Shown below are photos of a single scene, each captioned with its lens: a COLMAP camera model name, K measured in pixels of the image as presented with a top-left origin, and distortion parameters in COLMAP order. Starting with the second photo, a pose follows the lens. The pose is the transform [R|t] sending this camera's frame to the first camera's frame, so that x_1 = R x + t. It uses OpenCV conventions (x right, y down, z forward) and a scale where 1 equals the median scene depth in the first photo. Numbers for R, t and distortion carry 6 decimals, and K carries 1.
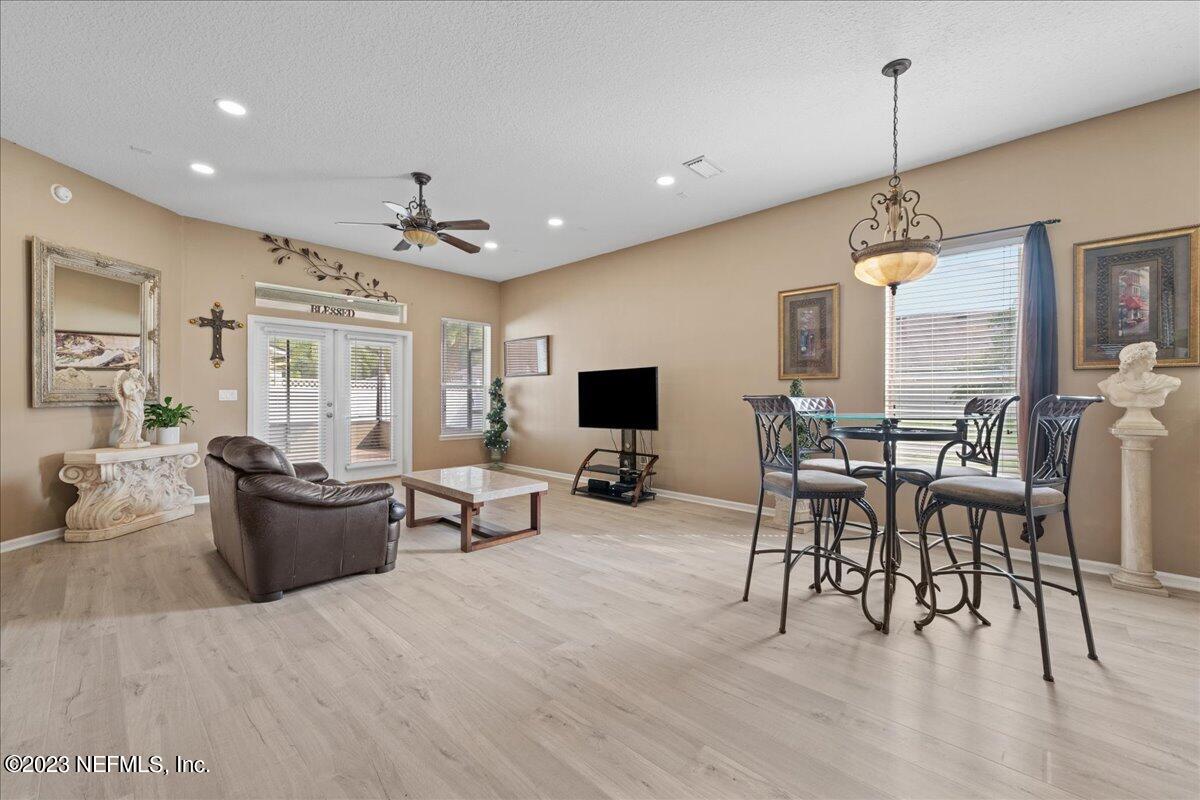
lens RADIAL K [[482.0, 0, 597.9], [0, 482.0, 399.0], [0, 0, 1]] dist [0.000358, 0.000044]
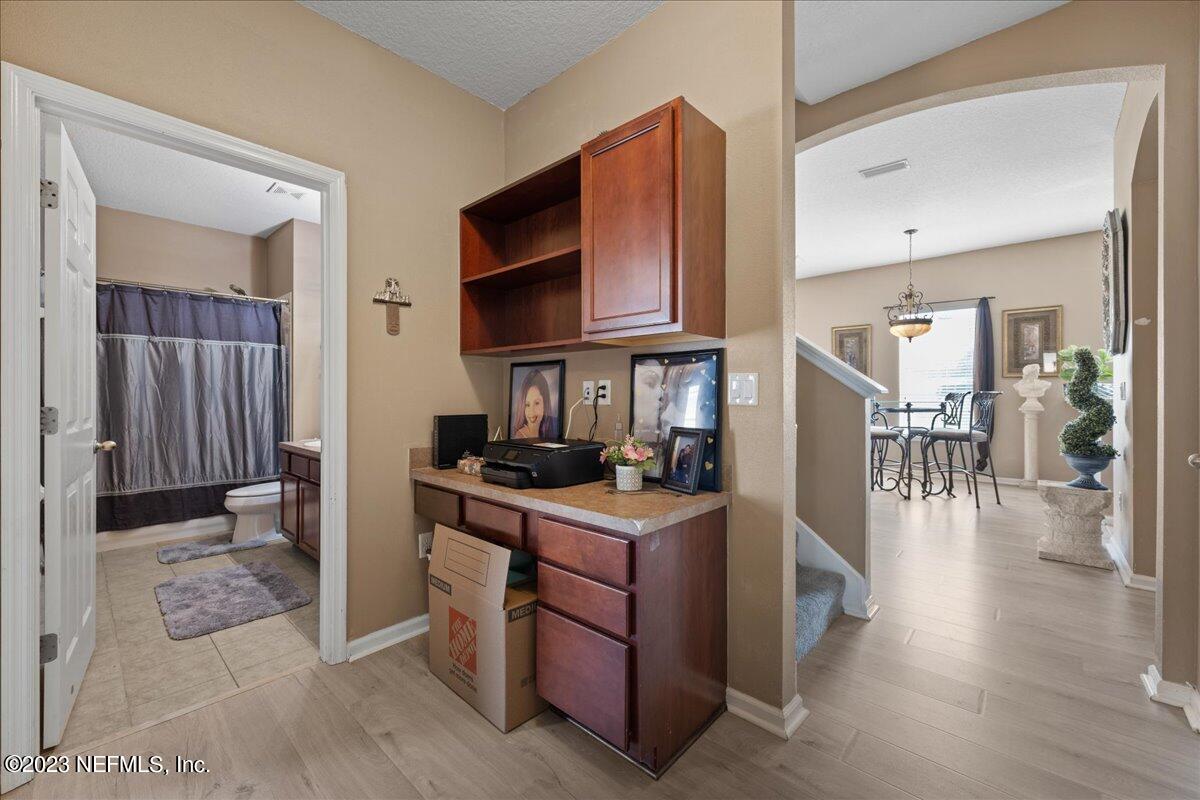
lens RADIAL K [[482.0, 0, 600.0], [0, 482.0, 397.1], [0, 0, 1]] dist [0.000358, 0.000044]
pose [[0.999824, -0.003039, 0.018528, -0.725250], [0.003092, 0.999991, -0.002849, 0.018780], [-0.018519, 0.002906, 0.999824, -0.998506]]
